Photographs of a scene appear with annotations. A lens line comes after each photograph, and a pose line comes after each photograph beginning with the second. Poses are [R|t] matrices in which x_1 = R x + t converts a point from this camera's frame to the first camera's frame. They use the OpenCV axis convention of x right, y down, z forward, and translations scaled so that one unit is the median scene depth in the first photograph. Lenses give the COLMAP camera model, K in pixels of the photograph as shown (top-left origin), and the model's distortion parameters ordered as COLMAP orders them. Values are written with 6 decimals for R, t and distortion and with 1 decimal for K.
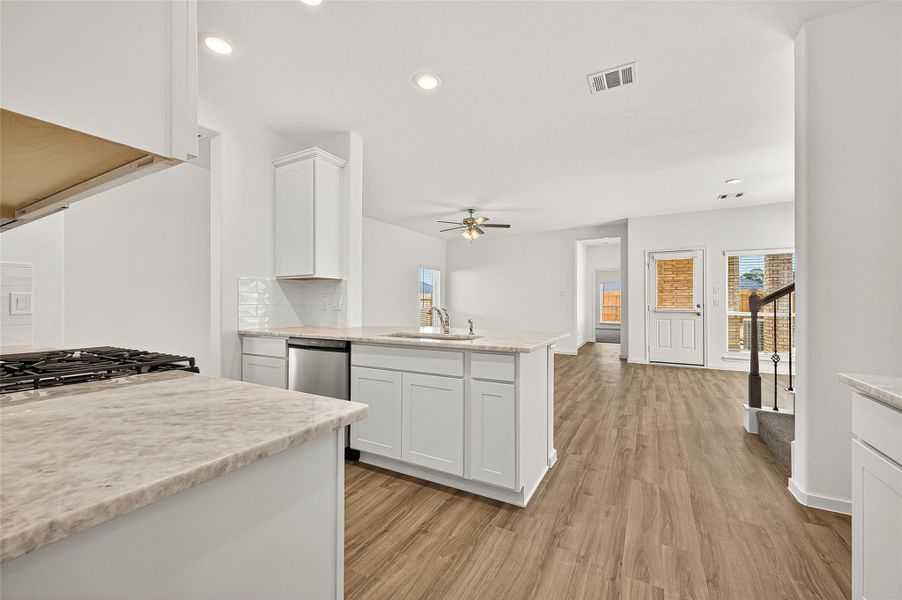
lens RADIAL K [[353.5, 0, 456.5], [0, 353.5, 300.1], [0, 0, 1]] dist [-0.000187, -0.000228]
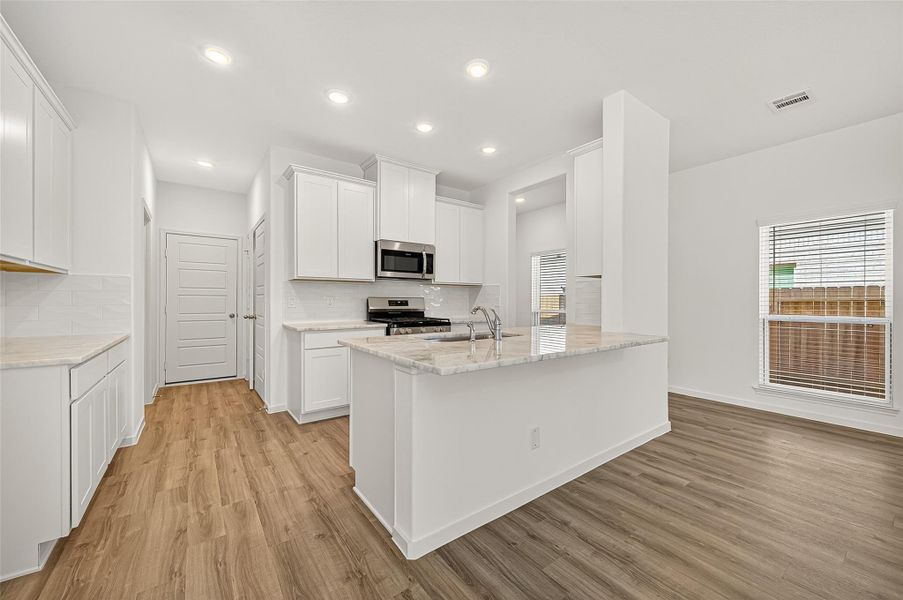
lens RADIAL K [[353.9, 0, 462.1], [0, 353.9, 301.8], [0, 0, 1]] dist [-0.000187, -0.000228]
pose [[-0.405210, 0.007209, -0.914195, 0.857941], [0.006513, 0.999966, 0.004998, -0.005851], [0.914201, -0.003929, -0.405243, 1.418716]]
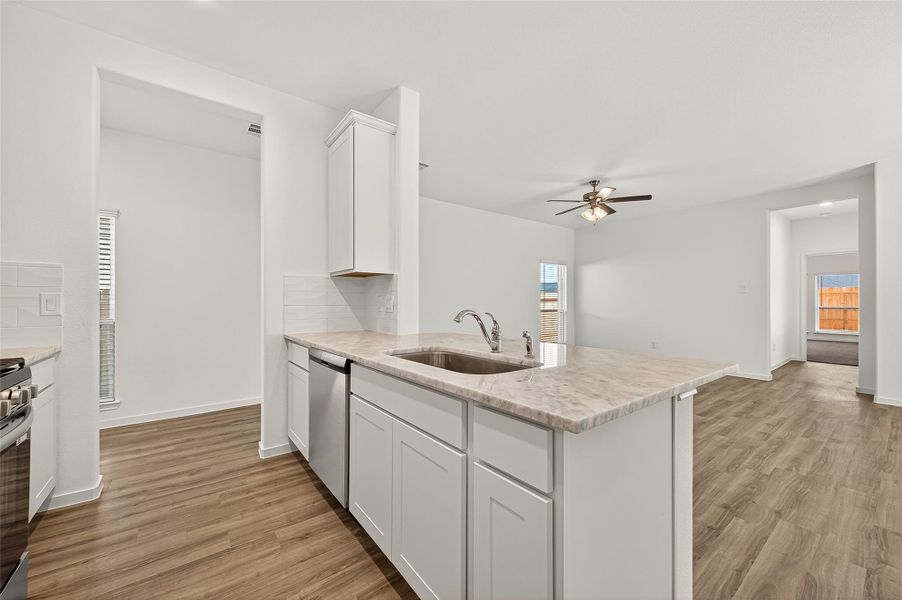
lens RADIAL K [[353.5, 0, 462.7], [0, 353.5, 300.2], [0, 0, 1]] dist [-0.000187, -0.000228]
pose [[0.922088, -0.003318, -0.386965, 0.129424], [0.003041, 0.999994, -0.001327, 0.001764], [0.386967, 0.000047, 0.922093, 0.322536]]
